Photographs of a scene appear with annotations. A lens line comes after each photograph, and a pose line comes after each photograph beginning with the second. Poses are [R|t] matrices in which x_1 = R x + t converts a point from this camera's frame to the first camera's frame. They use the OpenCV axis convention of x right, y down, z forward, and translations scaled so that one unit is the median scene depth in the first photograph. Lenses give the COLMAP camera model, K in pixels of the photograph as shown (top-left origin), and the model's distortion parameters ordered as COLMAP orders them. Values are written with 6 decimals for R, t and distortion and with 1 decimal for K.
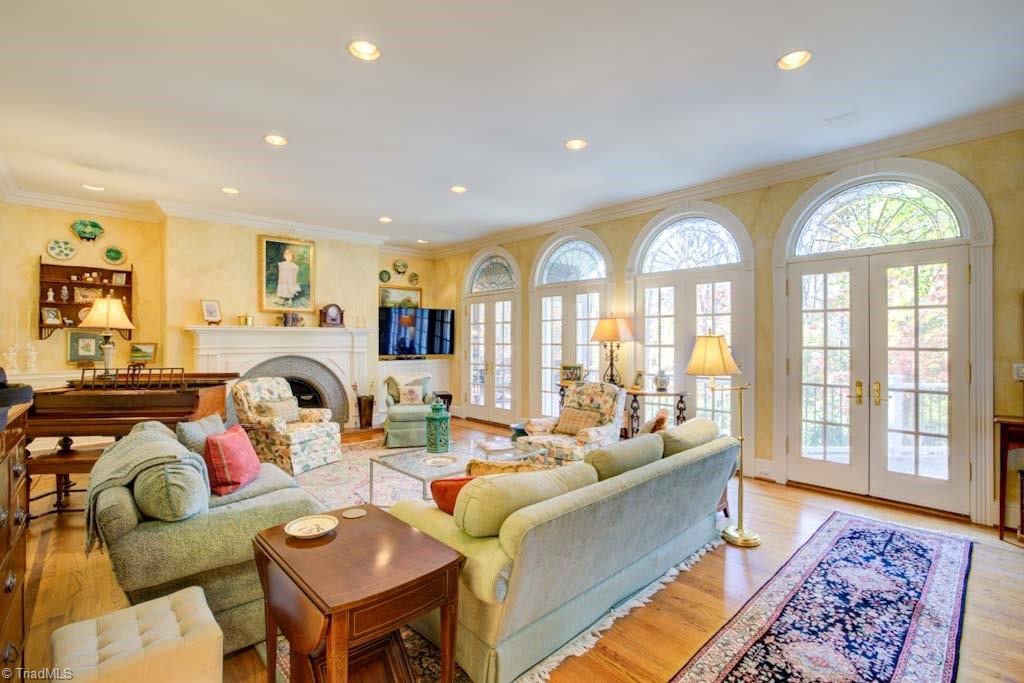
lens RADIAL K [[470.6, 0, 523.0], [0, 470.6, 335.2], [0, 0, 1]] dist [-0.044679, 0.025008]
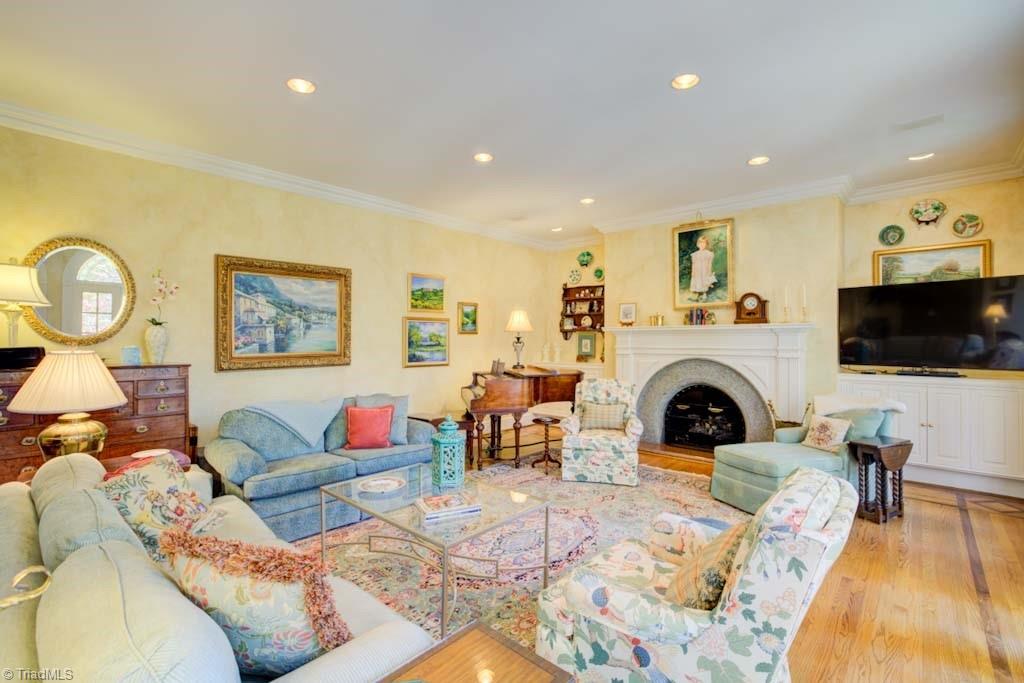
lens RADIAL K [[470.6, 0, 523.0], [0, 470.6, 335.2], [0, 0, 1]] dist [-0.044679, 0.025008]
pose [[0.062524, -0.012992, -0.997959, 0.350709], [0.008042, 0.999889, -0.012513, 0.008960], [0.998011, -0.007243, 0.062621, 0.630452]]
